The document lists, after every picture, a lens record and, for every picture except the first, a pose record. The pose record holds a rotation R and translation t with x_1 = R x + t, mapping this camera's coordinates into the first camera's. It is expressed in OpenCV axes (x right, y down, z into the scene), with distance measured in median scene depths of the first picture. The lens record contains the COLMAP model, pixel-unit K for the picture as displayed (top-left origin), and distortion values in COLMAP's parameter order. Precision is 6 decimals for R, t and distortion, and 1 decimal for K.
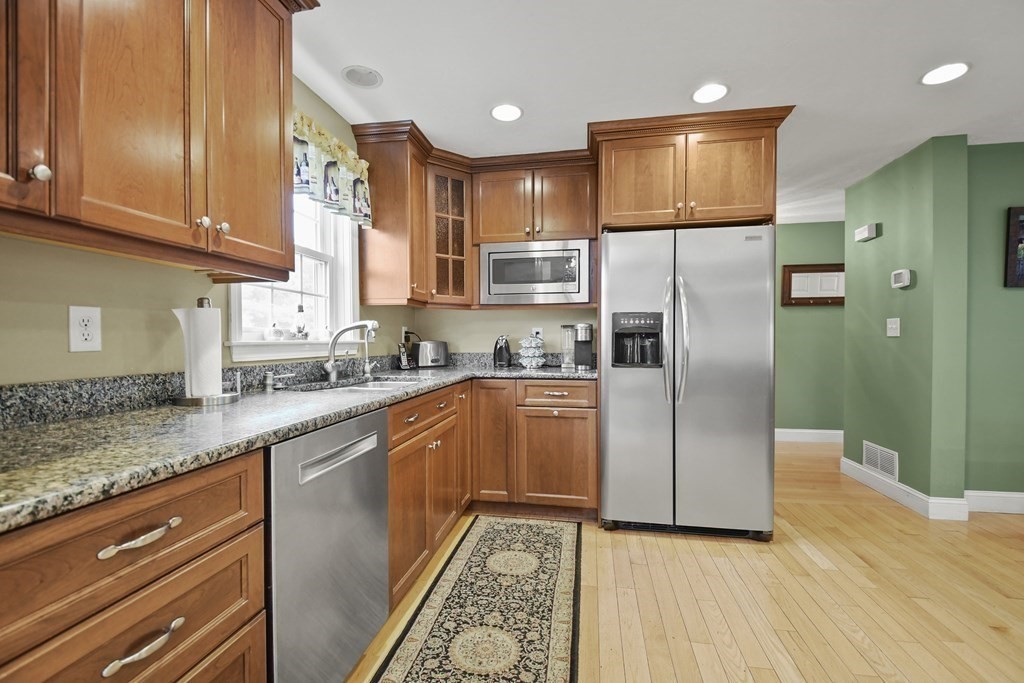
lens RADIAL K [[442.1, 0, 515.5], [0, 442.1, 341.7], [0, 0, 1]] dist [0.000448, -0.000116]
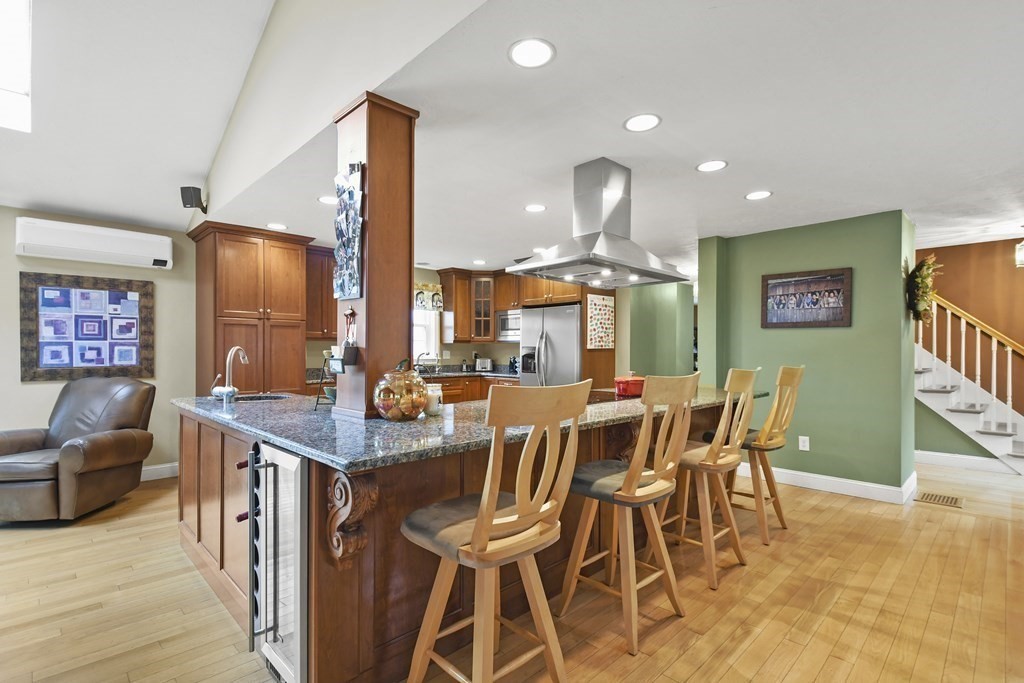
lens RADIAL K [[482.0, 0, 512.7], [0, 482.0, 353.0], [0, 0, 1]] dist [0.023107, -0.000208]
pose [[0.810264, 0.007521, -0.586017, 1.600860], [-0.008279, 0.999965, 0.001387, -0.039294], [0.586007, 0.003728, 0.810298, -0.950020]]
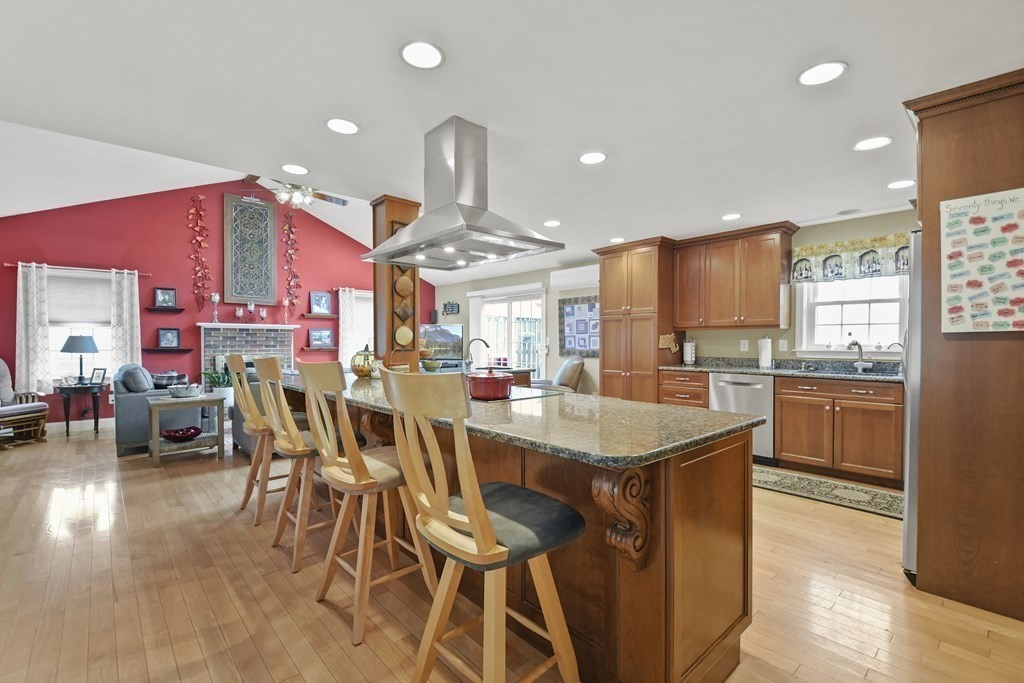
lens RADIAL K [[459.7, 0, 511.8], [0, 459.7, 345.0], [0, 0, 1]] dist [0.000484, -0.000782]
pose [[-0.622516, 0.009169, -0.782554, 1.798058], [-0.004147, 0.999879, 0.015015, -0.043982], [0.782596, 0.012592, -0.622402, 0.952749]]
